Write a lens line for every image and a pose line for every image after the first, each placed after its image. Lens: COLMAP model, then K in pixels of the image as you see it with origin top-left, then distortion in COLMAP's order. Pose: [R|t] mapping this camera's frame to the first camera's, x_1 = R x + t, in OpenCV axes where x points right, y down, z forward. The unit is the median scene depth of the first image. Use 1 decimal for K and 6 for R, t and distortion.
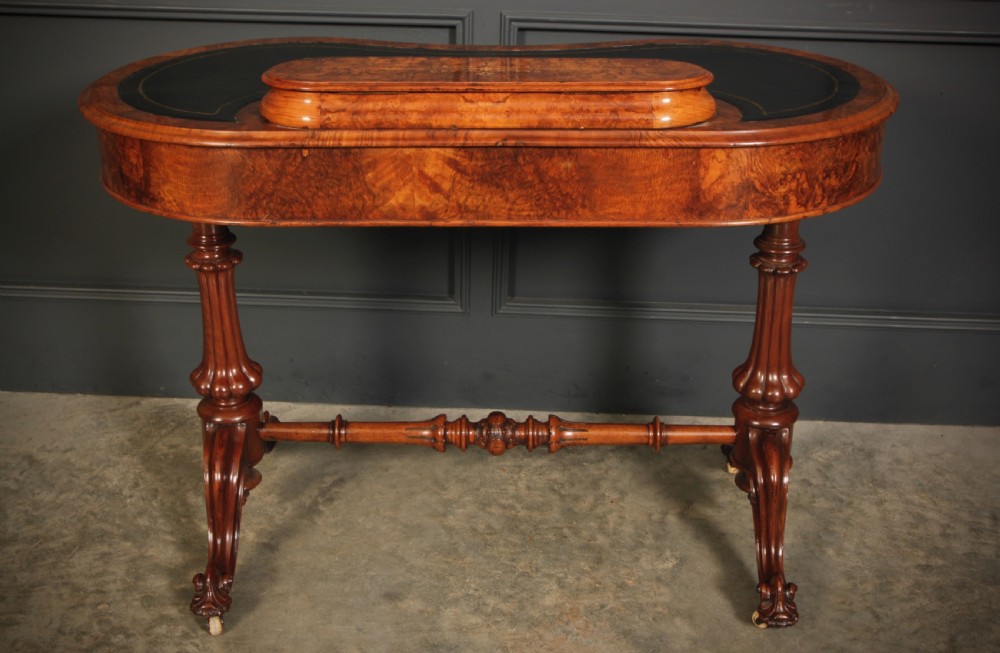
lens RADIAL K [[1208.0, 0, 503.0], [0, 1208.0, 324.0], [0, 0, 1]] dist [-0.029690, 0.000000]
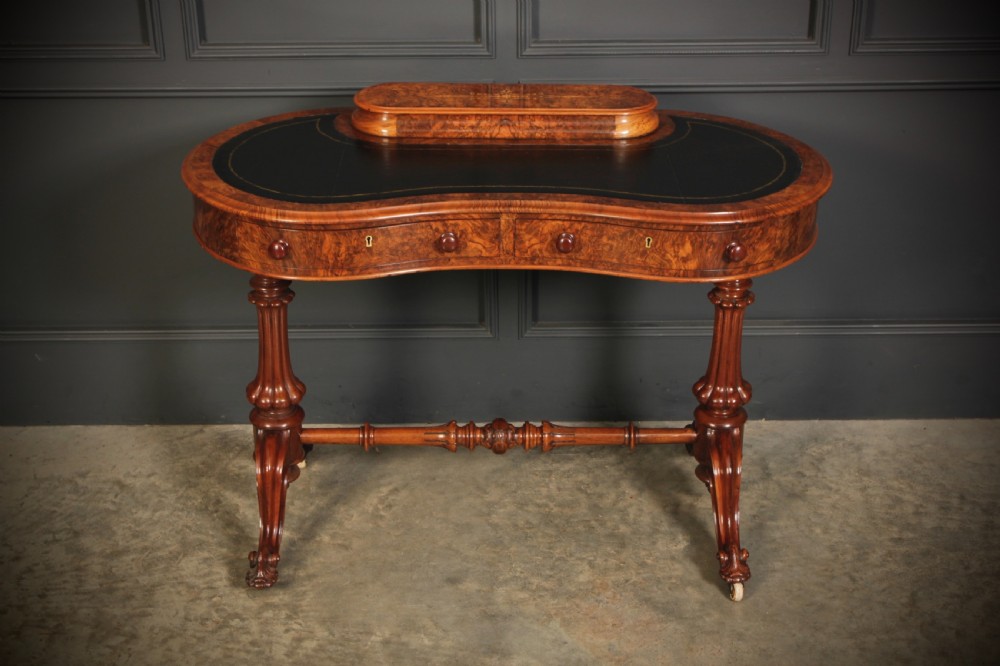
lens RADIAL K [[1580.0, 0, 500.6], [0, 1580.0, 334.5], [0, 0, 1]] dist [0.007090, 0.000000]
pose [[0.999041, -0.043008, 0.008190, -0.043072], [0.042866, 0.998940, 0.016790, -0.042024], [-0.008904, -0.016423, 0.999825, -0.539470]]
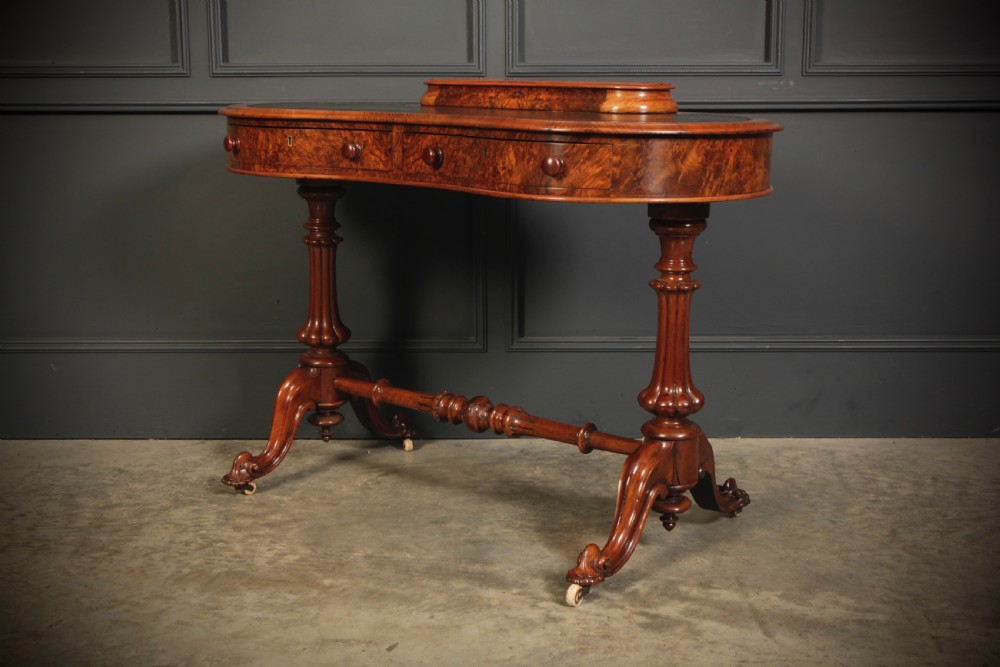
lens RADIAL K [[1394.2, 0, 499.1], [0, 1394.2, 324.3], [0, 0, 1]] dist [-0.013726, 0.000000]
pose [[0.999357, -0.031861, 0.016432, -0.043051], [0.035038, 0.965047, -0.259726, 0.372140], [-0.007583, 0.260134, 0.965543, -0.388029]]
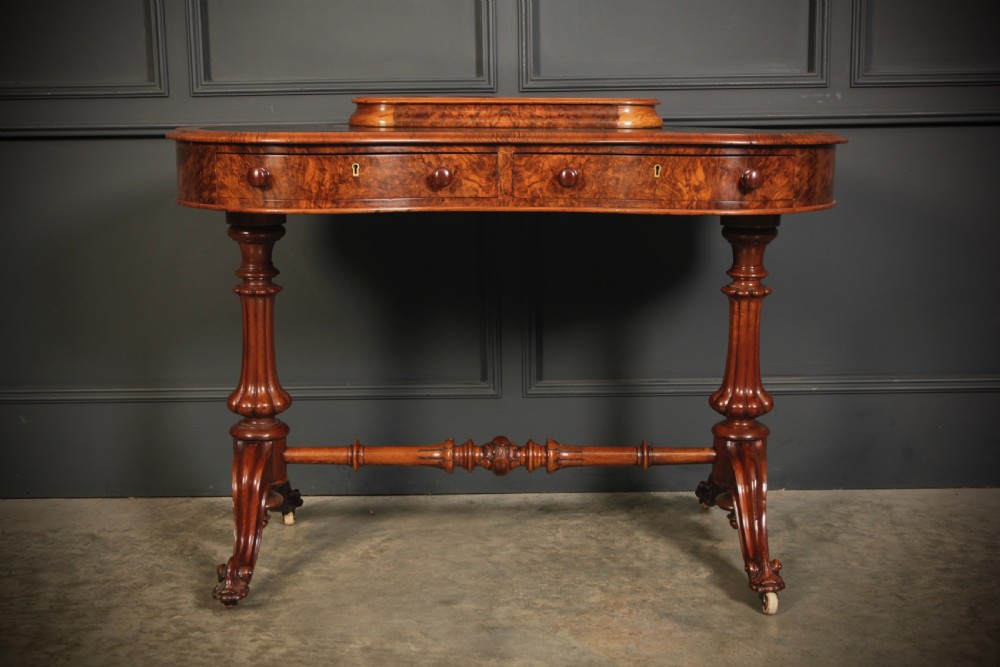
lens RADIAL K [[1352.3, 0, 501.4], [0, 1352.3, 323.7], [0, 0, 1]] dist [-0.015361, 0.000000]
pose [[0.999064, -0.042671, 0.007161, -0.038759], [0.043029, 0.962477, -0.267931, 0.288574], [0.004541, 0.267988, 0.963412, -0.204507]]
